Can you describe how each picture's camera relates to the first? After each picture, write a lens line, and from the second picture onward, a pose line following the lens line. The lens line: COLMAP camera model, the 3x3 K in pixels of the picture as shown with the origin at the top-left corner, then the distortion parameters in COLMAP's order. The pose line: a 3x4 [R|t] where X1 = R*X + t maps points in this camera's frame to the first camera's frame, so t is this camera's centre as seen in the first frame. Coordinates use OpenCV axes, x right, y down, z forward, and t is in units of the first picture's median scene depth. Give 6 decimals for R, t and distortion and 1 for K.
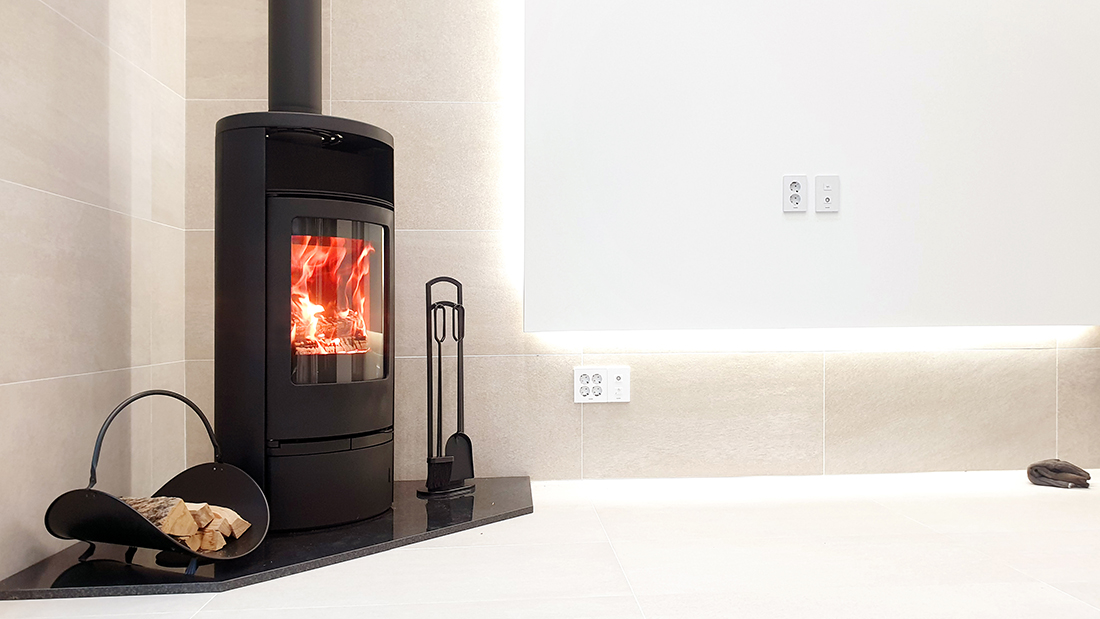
lens RADIAL K [[836.7, 0, 515.0], [0, 836.7, 304.8], [0, 0, 1]] dist [0.021235, -0.031840]
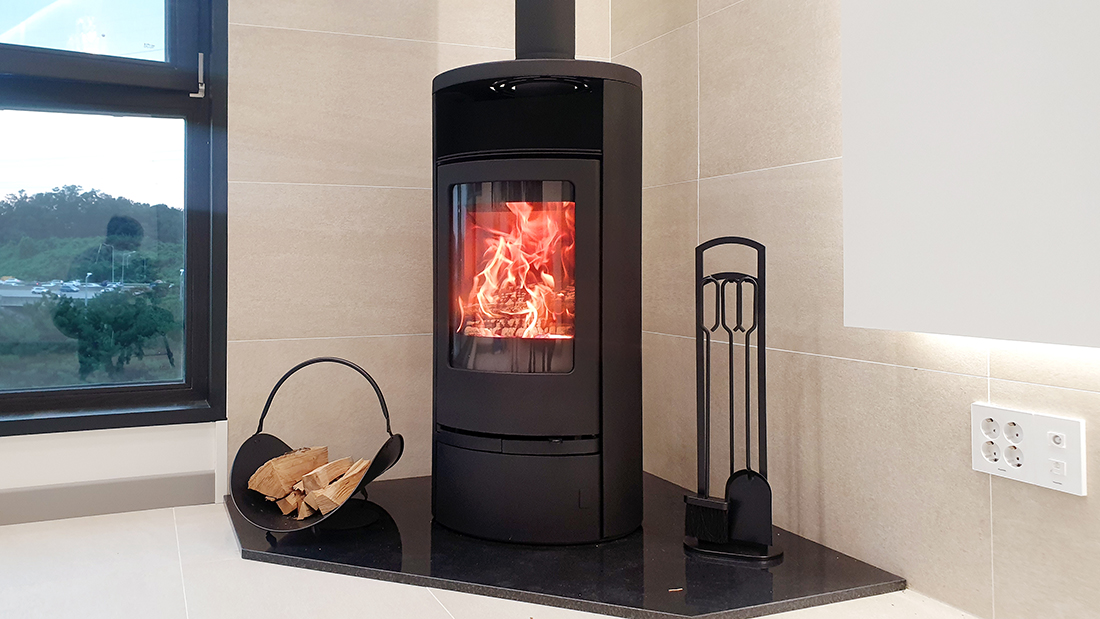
lens RADIAL K [[830.3, 0, 495.9], [0, 830.3, 238.9], [0, 0, 1]] dist [0.041586, -0.049934]
pose [[0.367605, -0.019750, -0.929772, 0.449471], [0.014418, 0.999775, -0.015536, -0.022662], [0.929870, -0.007694, 0.367807, 0.532952]]
